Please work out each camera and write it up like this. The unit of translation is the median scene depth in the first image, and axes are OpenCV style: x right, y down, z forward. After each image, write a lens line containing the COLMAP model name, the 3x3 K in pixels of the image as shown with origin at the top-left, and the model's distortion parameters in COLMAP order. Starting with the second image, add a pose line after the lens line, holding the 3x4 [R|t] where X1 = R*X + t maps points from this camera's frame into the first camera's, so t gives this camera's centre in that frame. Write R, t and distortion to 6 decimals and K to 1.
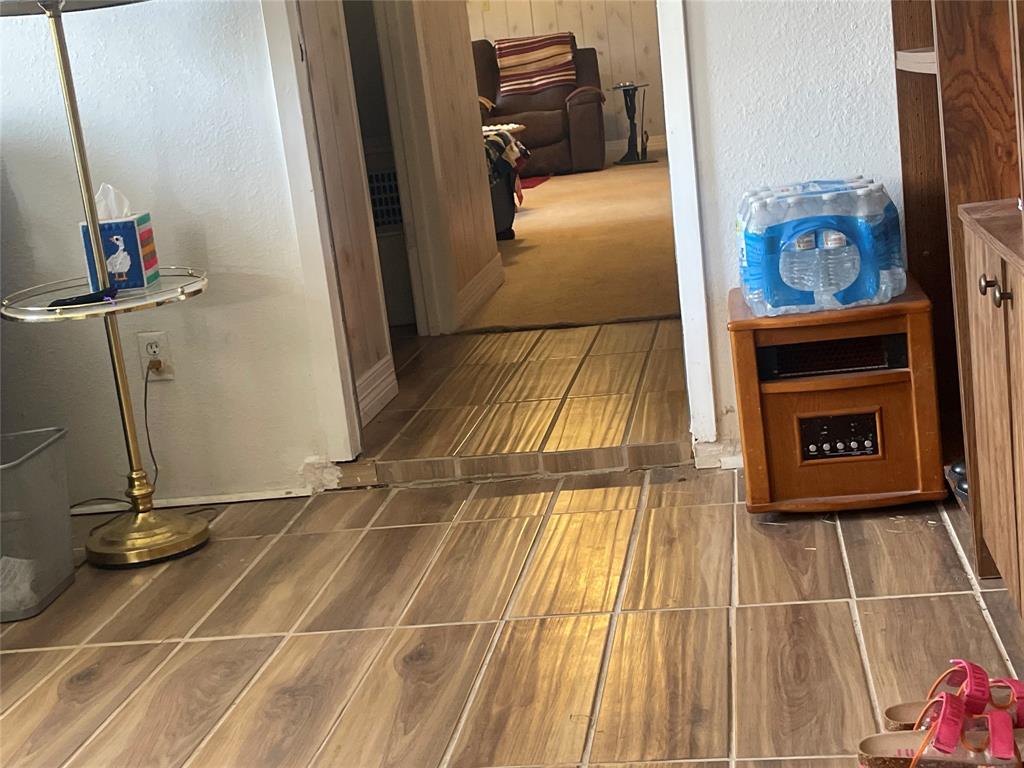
lens RADIAL K [[1476.1, 0, 509.6], [0, 1476.1, 384.3], [0, 0, 1]] dist [0.120946, 0.000000]
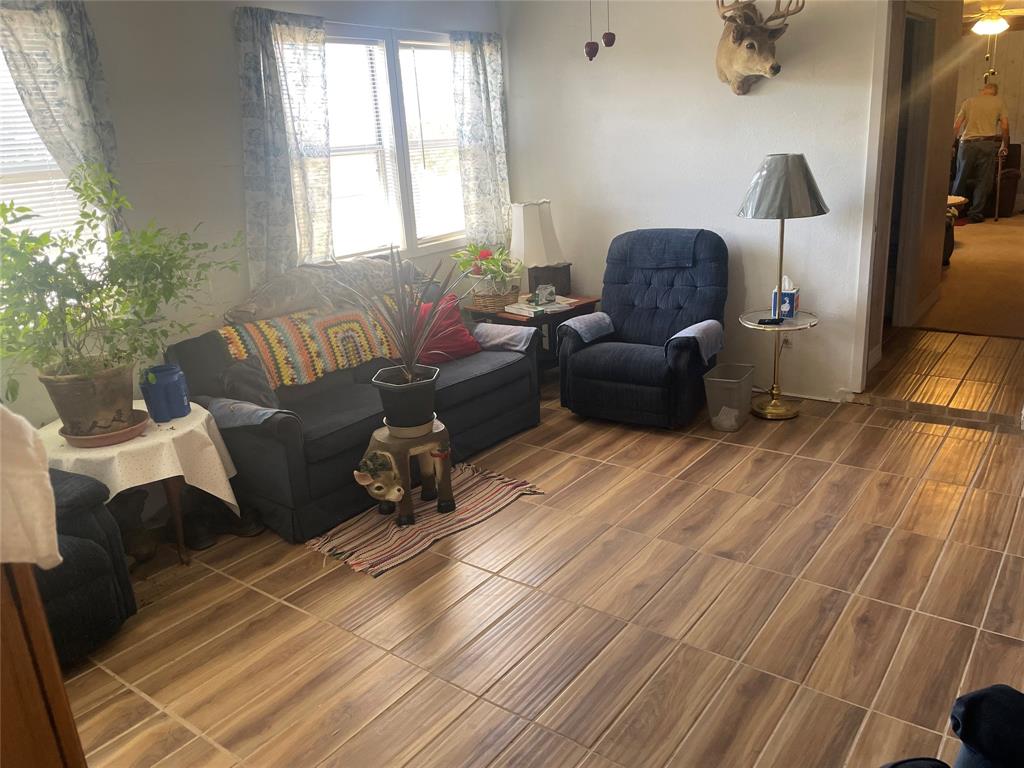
lens RADIAL K [[783.2, 0, 510.1], [0, 783.2, 387.2], [0, 0, 1]] dist [0.049605, -0.054611]
pose [[0.881277, 0.197823, -0.429205, -0.065707], [-0.128839, 0.974344, 0.184538, -0.143404], [0.454699, -0.107331, 0.884154, -0.496287]]
